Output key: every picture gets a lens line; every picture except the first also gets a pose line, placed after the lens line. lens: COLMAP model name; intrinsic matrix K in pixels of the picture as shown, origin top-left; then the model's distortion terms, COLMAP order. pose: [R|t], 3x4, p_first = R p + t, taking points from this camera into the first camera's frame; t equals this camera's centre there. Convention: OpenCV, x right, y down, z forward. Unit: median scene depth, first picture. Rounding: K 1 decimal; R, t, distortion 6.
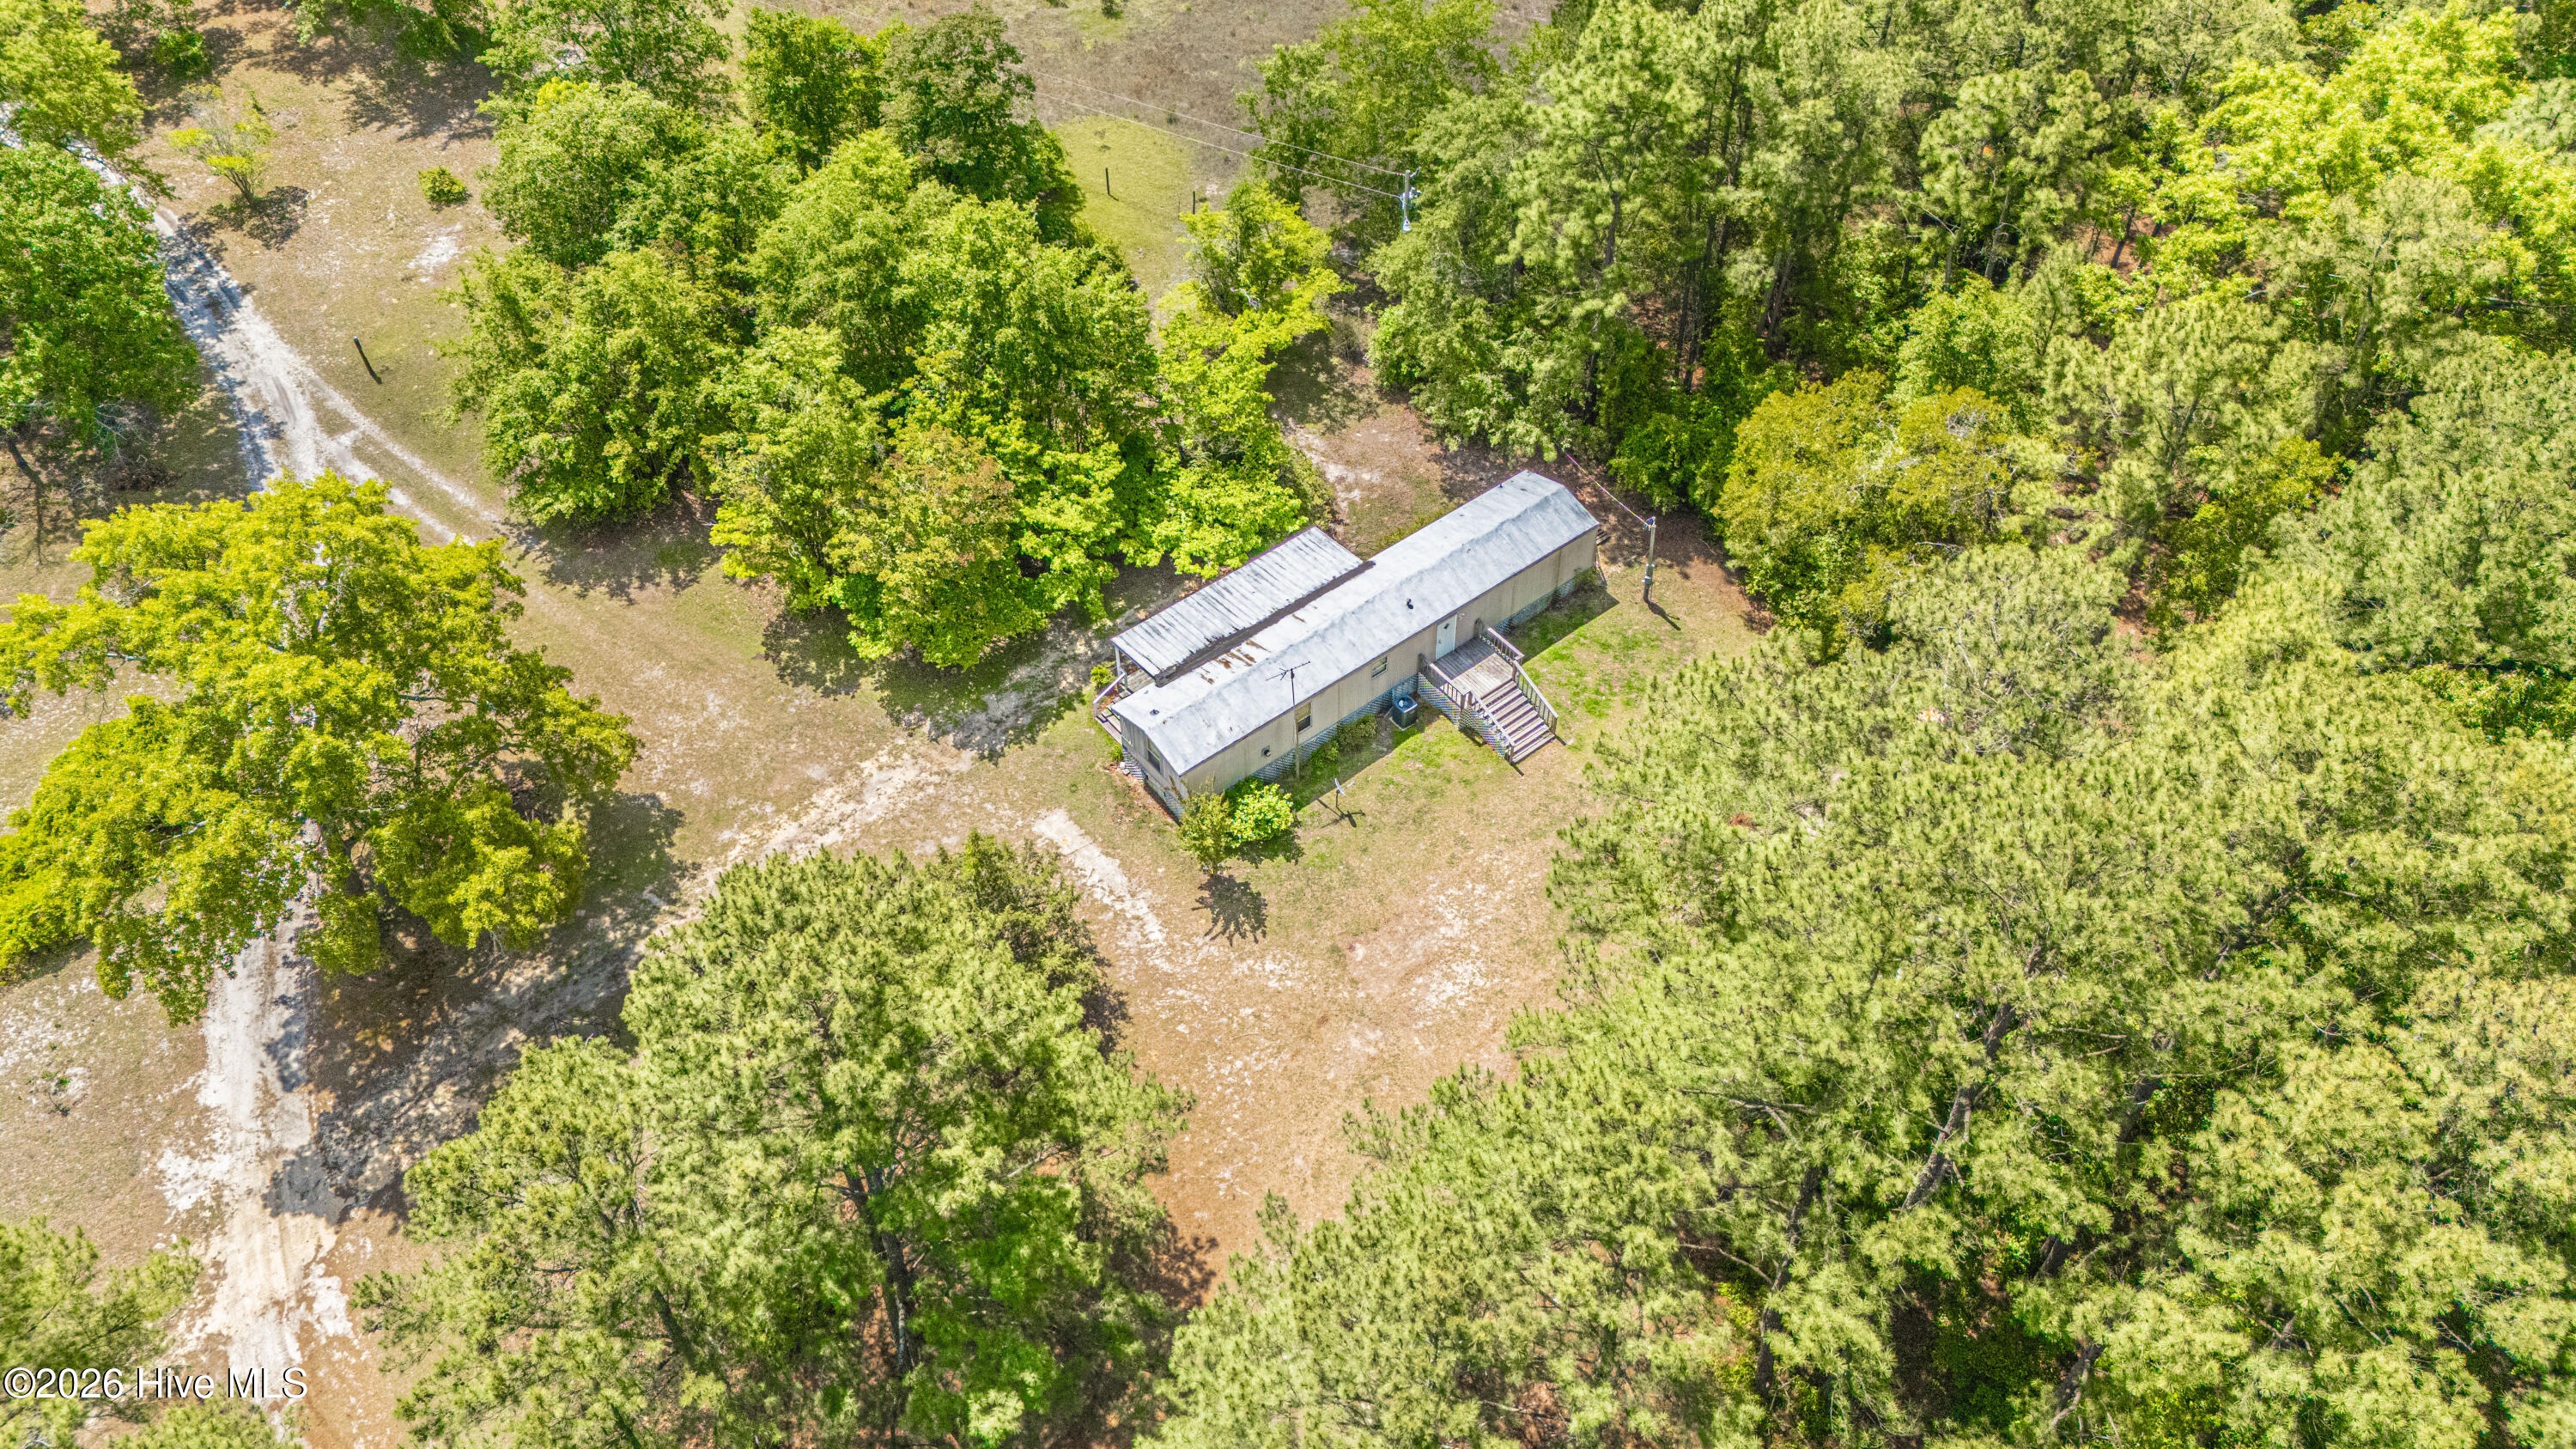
lens RADIAL K [[1934.3, 0, 1298.3], [0, 1934.3, 721.6], [0, 0, 1]] dist [0.071757, -0.067192]
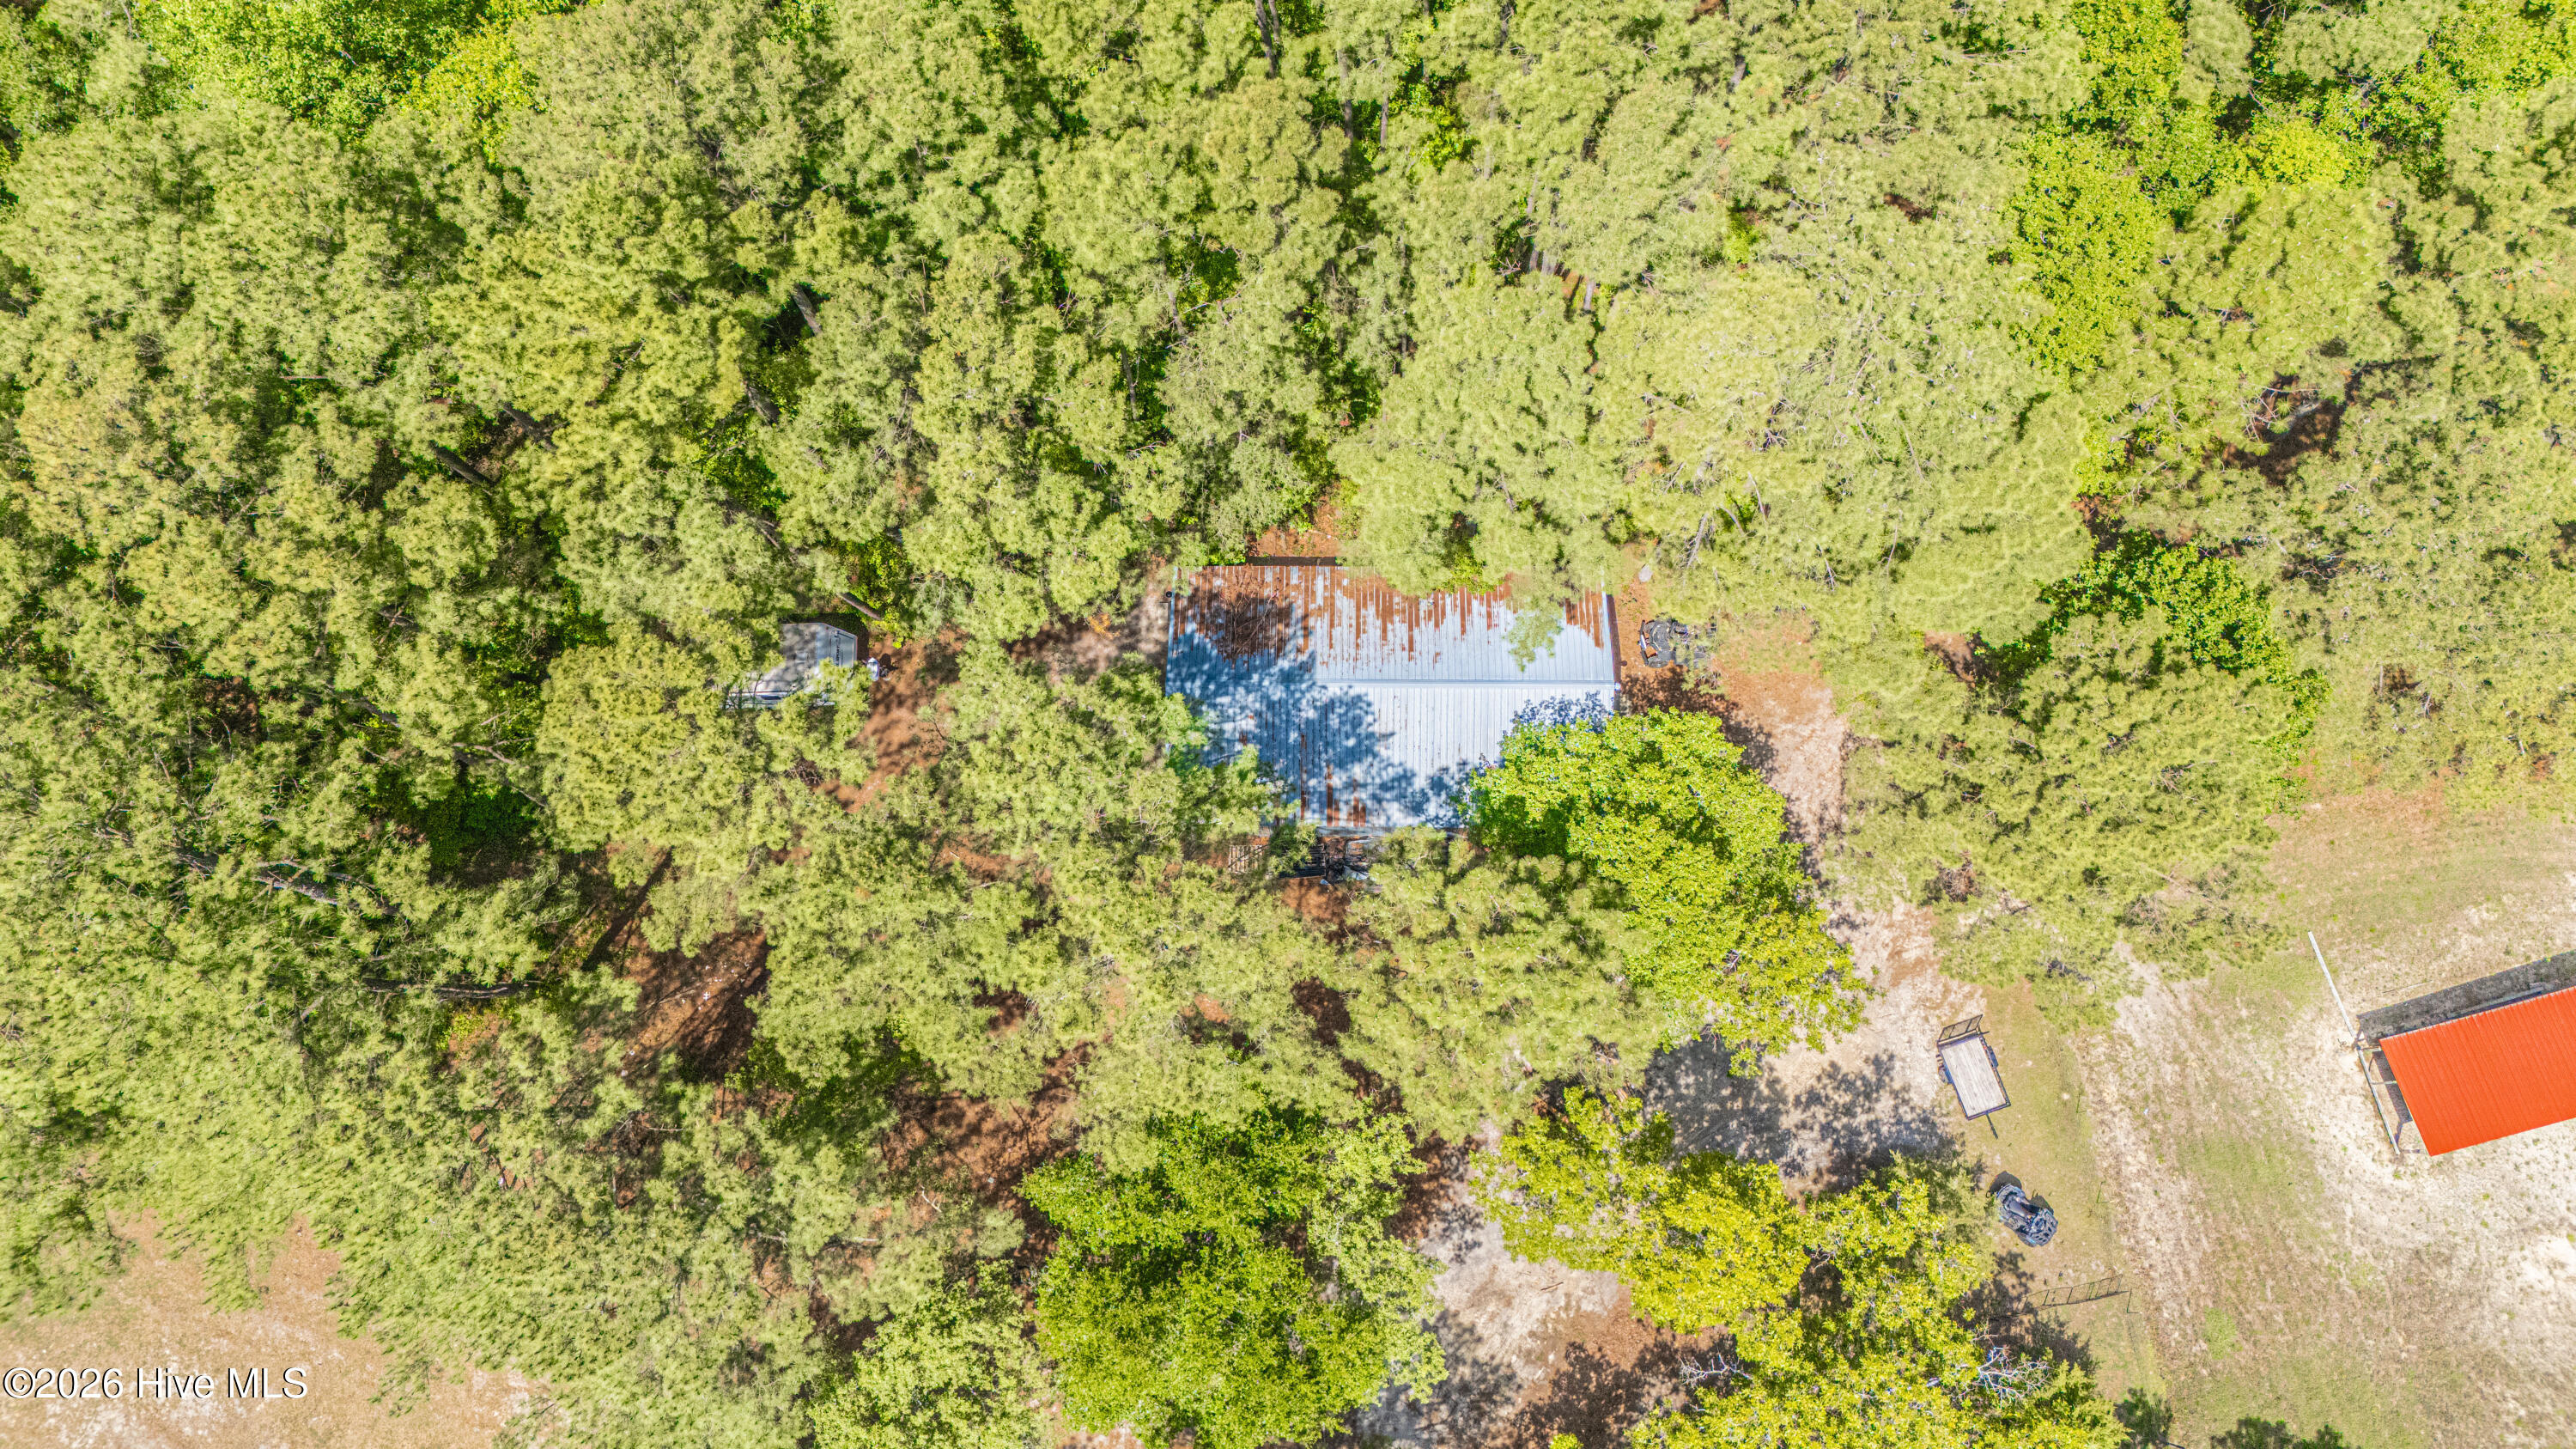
lens RADIAL K [[1881.9, 0, 1297.7], [0, 1881.9, 725.7], [0, 0, 1]] dist [0.068894, -0.059409]
pose [[-0.376975, -0.899589, 0.220519, -0.067085], [0.710359, -0.128022, 0.692098, -0.148016], [-0.594373, 0.417552, 0.687293, -0.182019]]
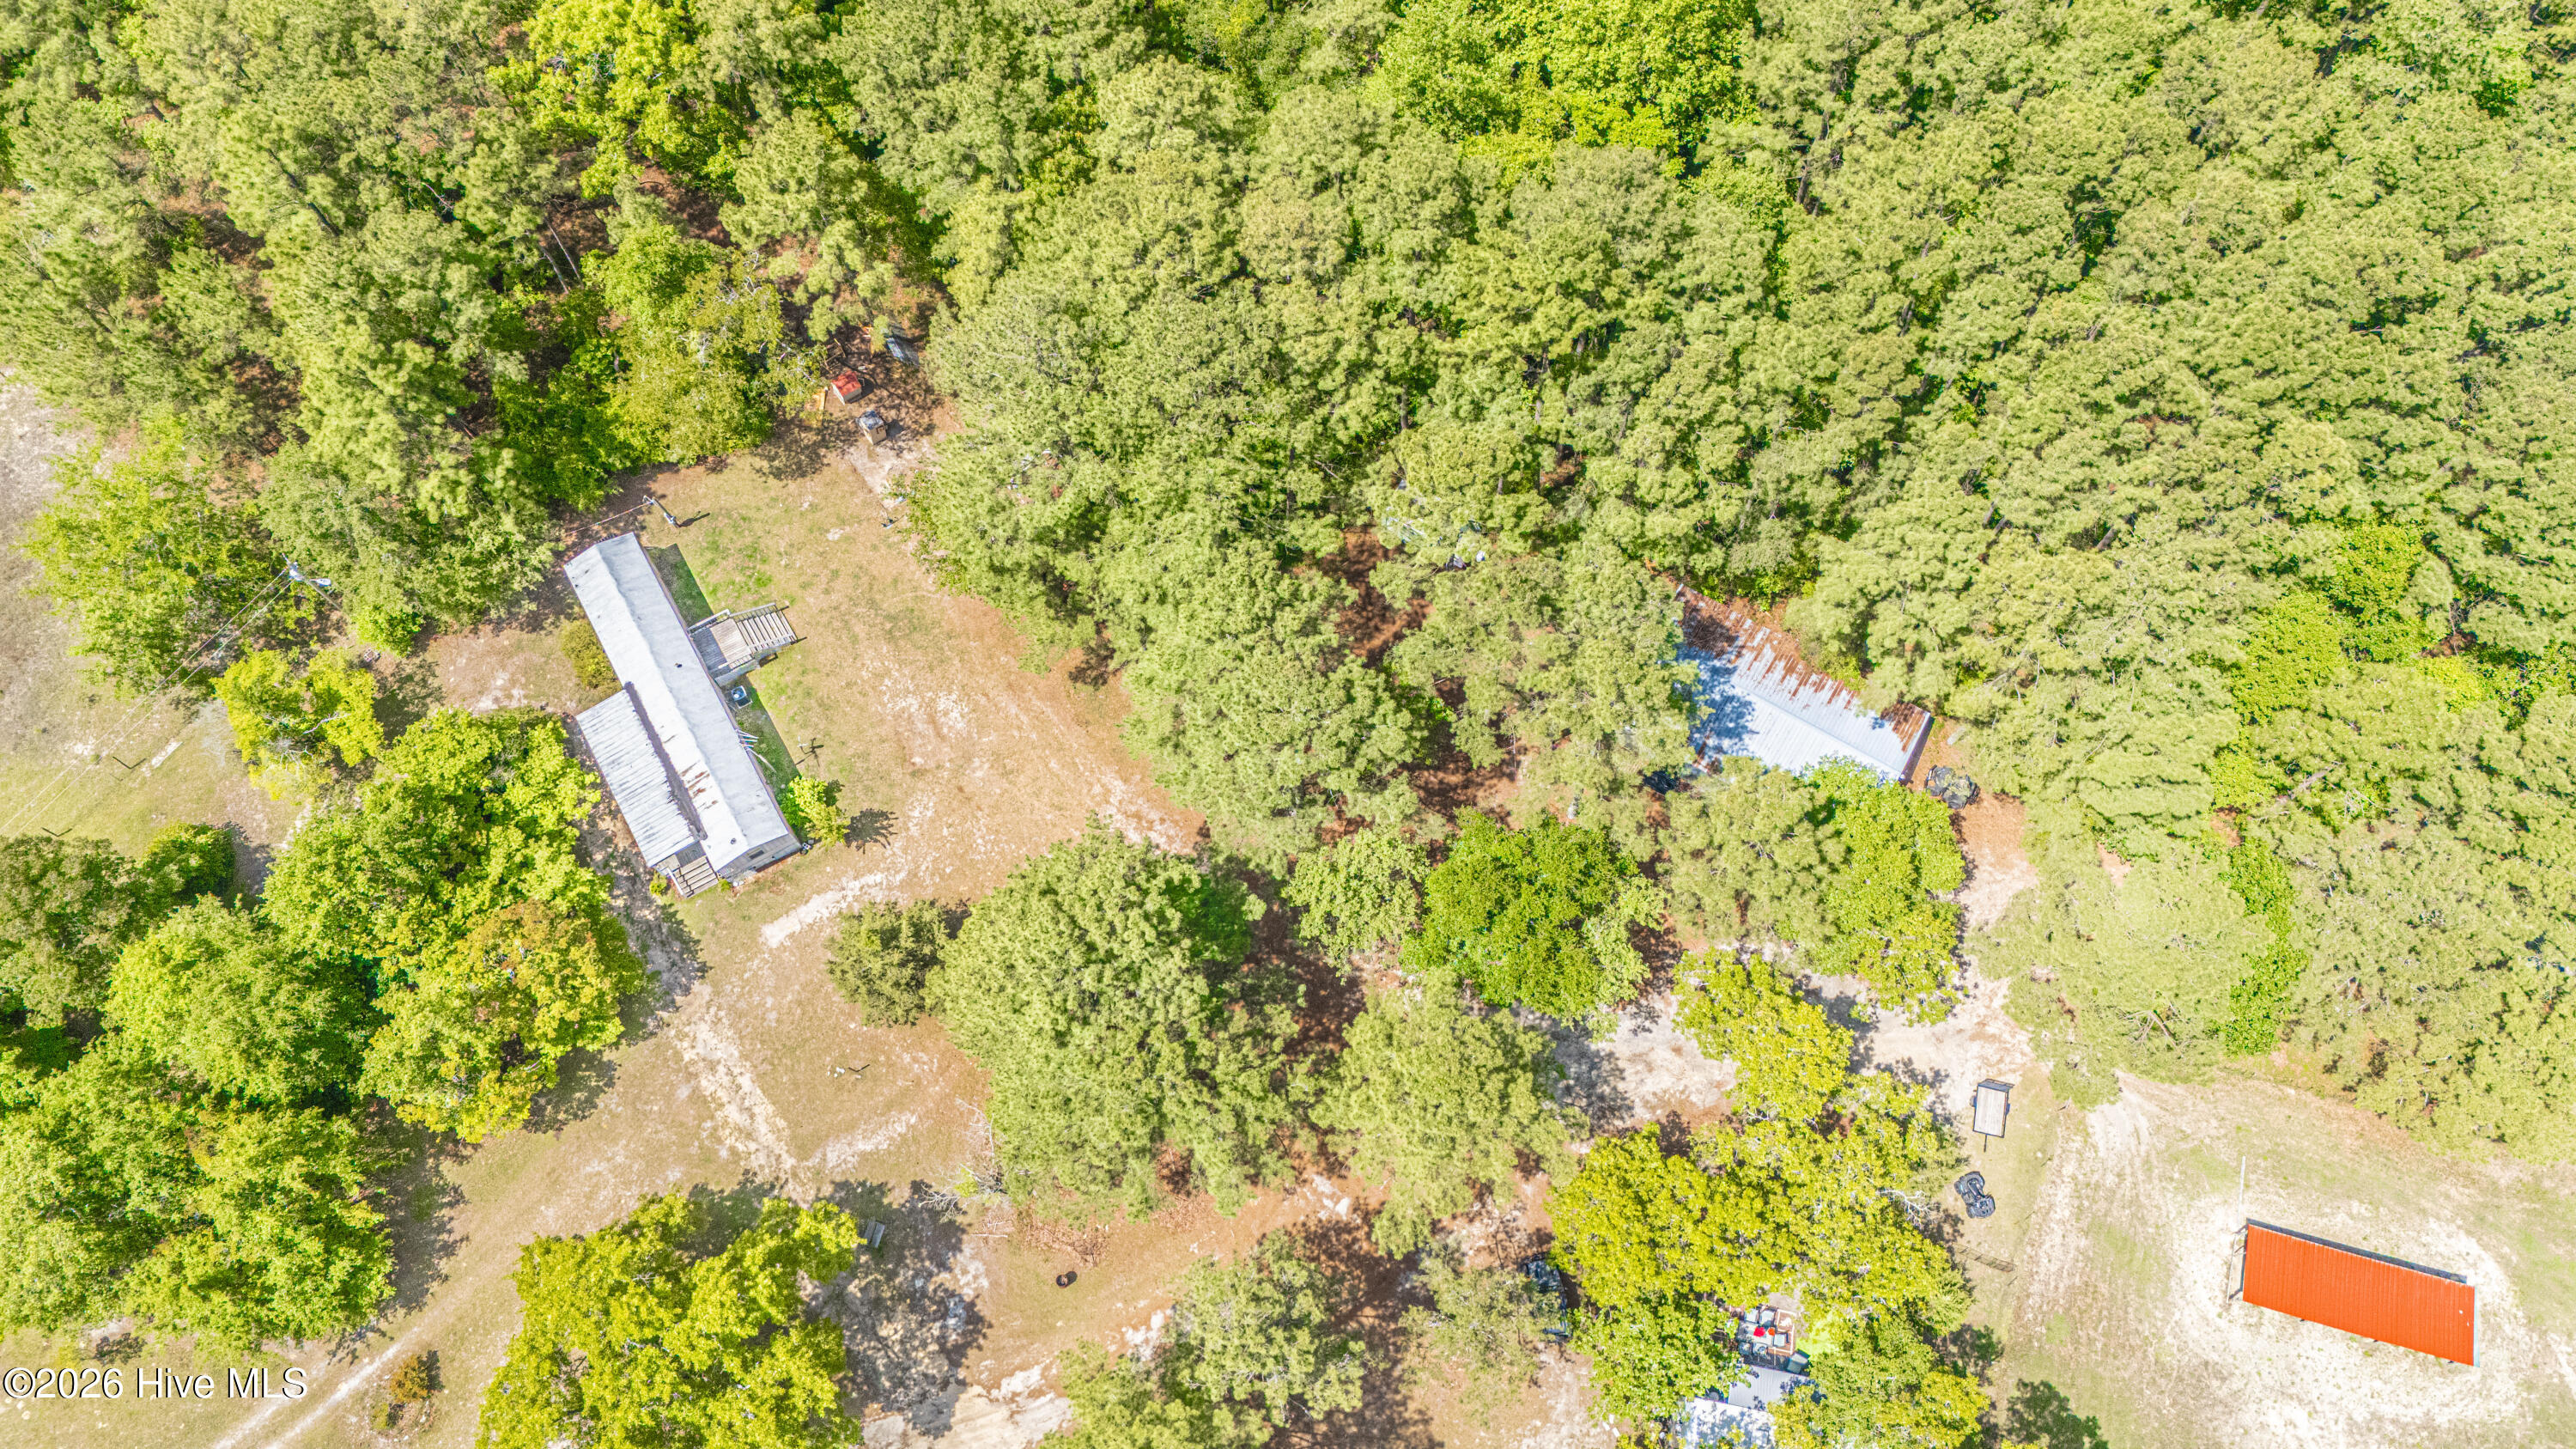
lens RADIAL K [[1934.3, 0, 1298.3], [0, 1934.3, 721.6], [0, 0, 1]] dist [0.071757, -0.067192]
pose [[0.157025, -0.922410, 0.352849, -0.796133], [0.750381, 0.343720, 0.564610, -0.982616], [-0.642083, 0.176114, 0.746132, -0.721049]]
